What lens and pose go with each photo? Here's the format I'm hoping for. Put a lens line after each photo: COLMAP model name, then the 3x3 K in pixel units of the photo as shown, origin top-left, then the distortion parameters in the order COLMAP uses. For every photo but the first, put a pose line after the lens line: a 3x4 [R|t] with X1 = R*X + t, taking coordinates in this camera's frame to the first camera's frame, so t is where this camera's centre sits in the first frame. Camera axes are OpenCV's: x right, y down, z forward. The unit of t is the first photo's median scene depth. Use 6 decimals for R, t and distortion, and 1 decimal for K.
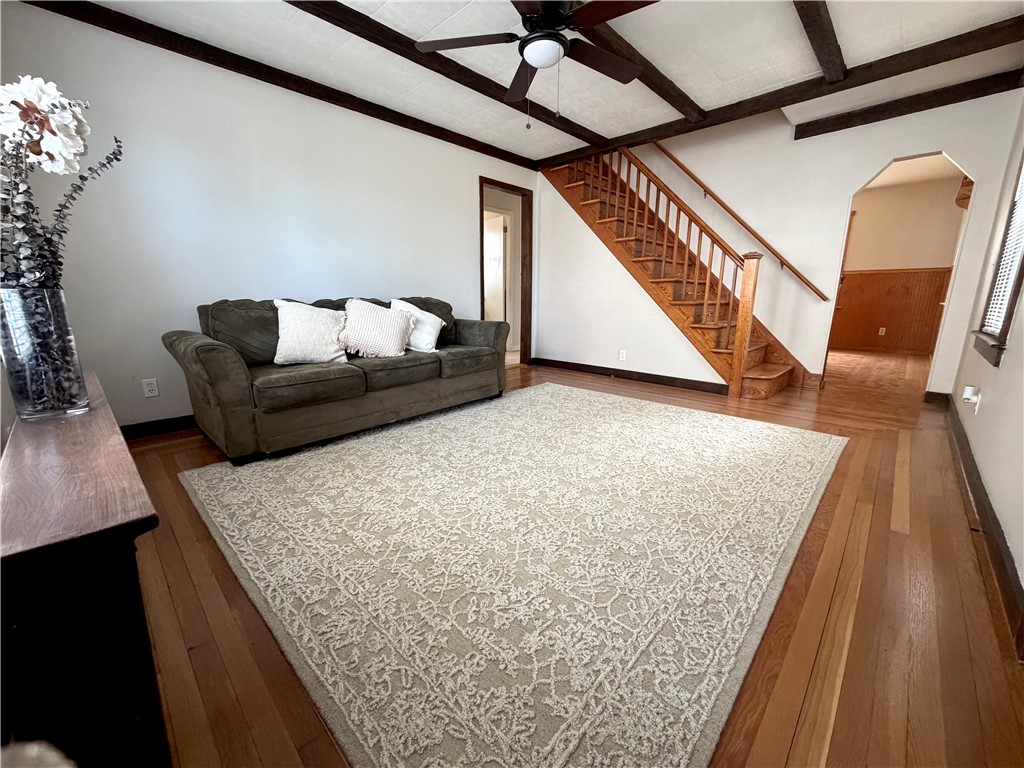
lens RADIAL K [[407.6, 0, 513.1], [0, 407.6, 384.5], [0, 0, 1]] dist [0.000062, 0.000043]
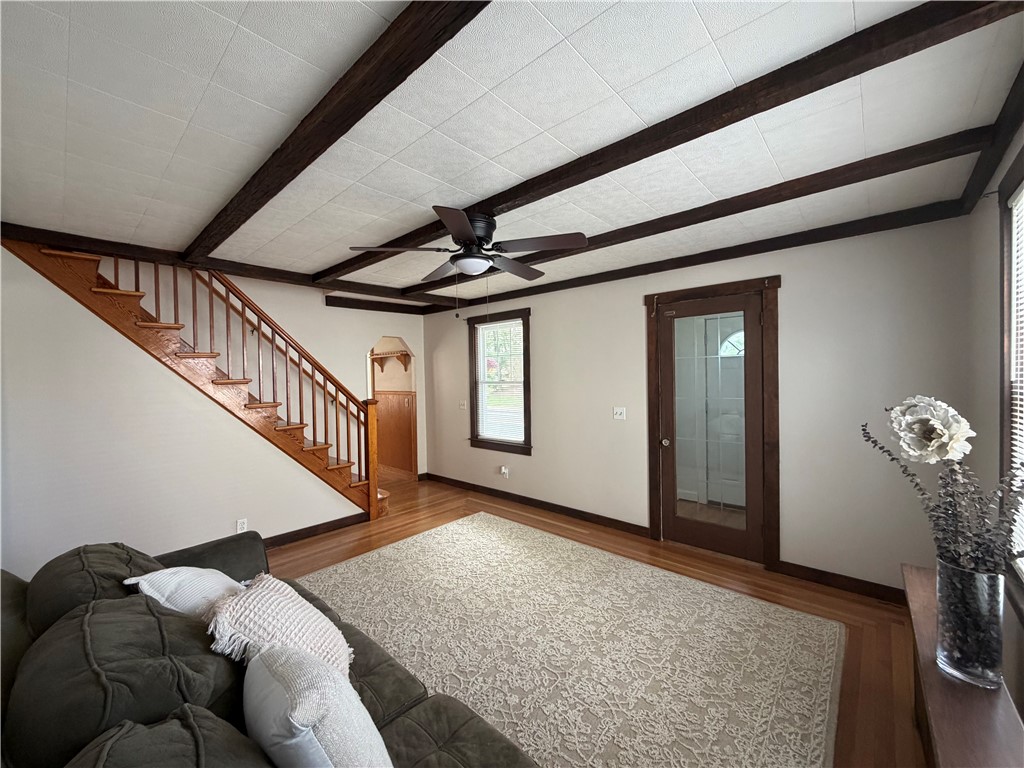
lens RADIAL K [[407.6, 0, 513.7], [0, 407.6, 382.7], [0, 0, 1]] dist [0.000062, 0.000043]
pose [[-0.033903, -0.013064, 0.999340, -1.245256], [0.228294, 0.973377, 0.020470, -0.568716], [-0.973002, 0.228837, -0.030018, 1.175624]]
